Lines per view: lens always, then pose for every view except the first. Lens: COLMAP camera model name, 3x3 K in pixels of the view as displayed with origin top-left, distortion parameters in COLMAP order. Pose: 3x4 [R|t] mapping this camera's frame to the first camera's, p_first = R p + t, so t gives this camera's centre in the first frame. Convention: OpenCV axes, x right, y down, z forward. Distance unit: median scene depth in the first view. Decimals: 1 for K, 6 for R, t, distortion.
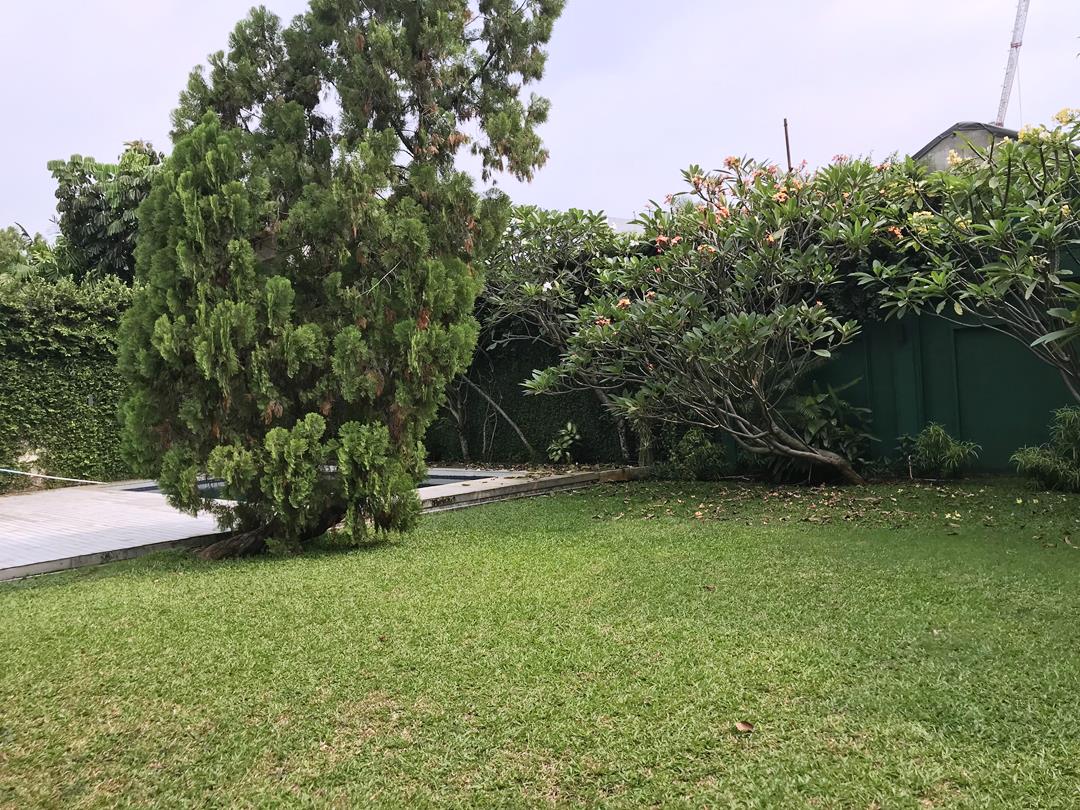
lens RADIAL K [[881.8, 0, 538.9], [0, 881.8, 402.7], [0, 0, 1]] dist [0.026082, -0.012539]
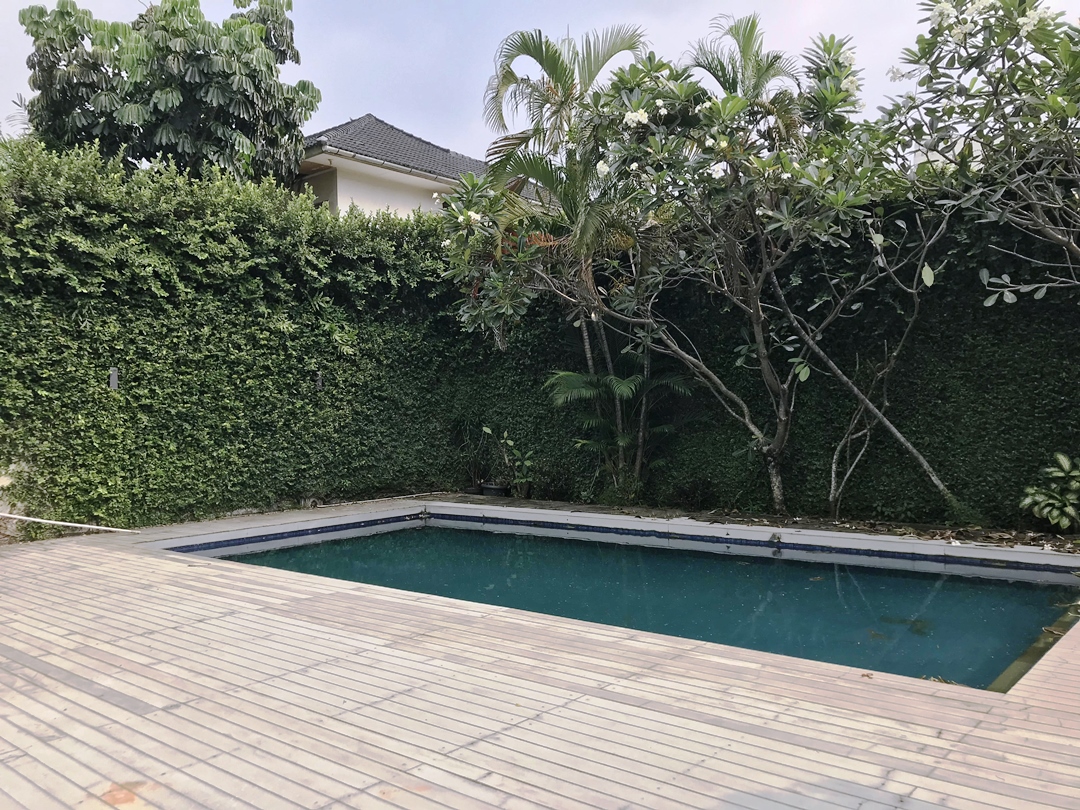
lens RADIAL K [[881.8, 0, 542.8], [0, 881.8, 402.4], [0, 0, 1]] dist [0.026082, -0.012539]
pose [[0.994433, 0.045446, 0.095063, -0.300122], [-0.043432, 0.998788, -0.023149, 0.013674], [-0.096000, 0.018891, 0.995202, 0.440277]]
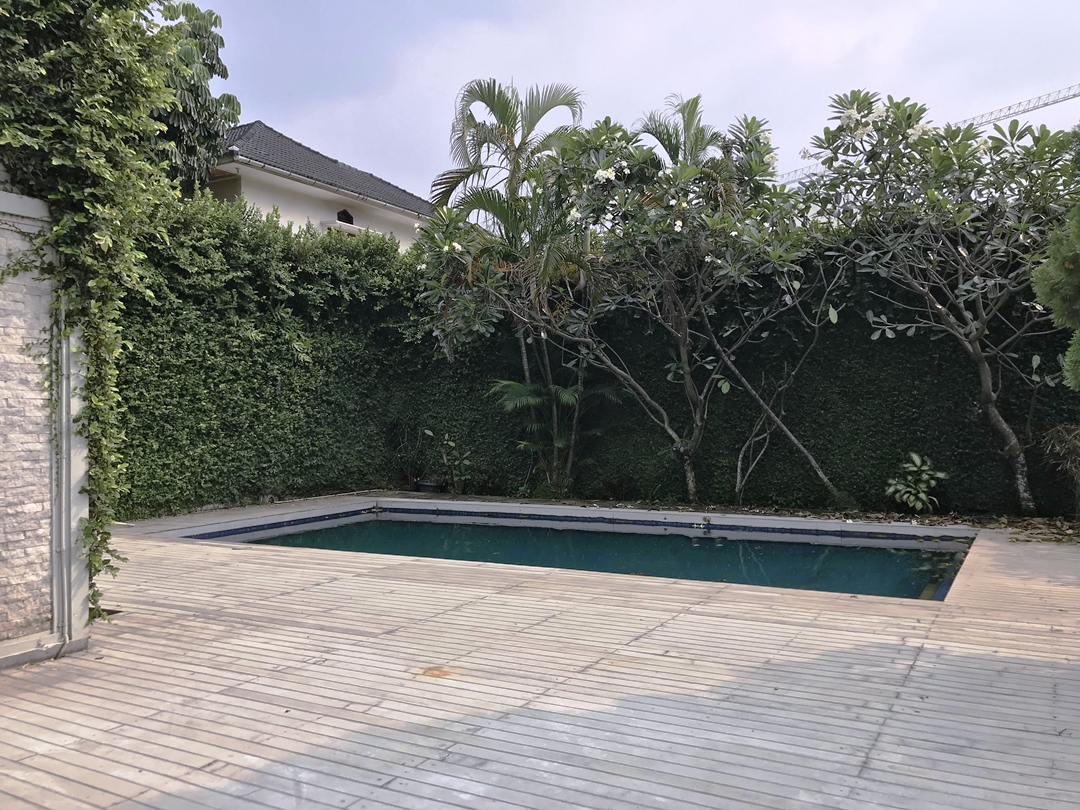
lens RADIAL K [[881.8, 0, 539.0], [0, 881.8, 411.5], [0, 0, 1]] dist [0.026082, -0.012539]
pose [[0.957211, 0.055954, 0.283931, -0.407008], [-0.050201, 0.998360, -0.027503, 0.019420], [-0.285005, 0.012073, 0.958450, 0.369295]]
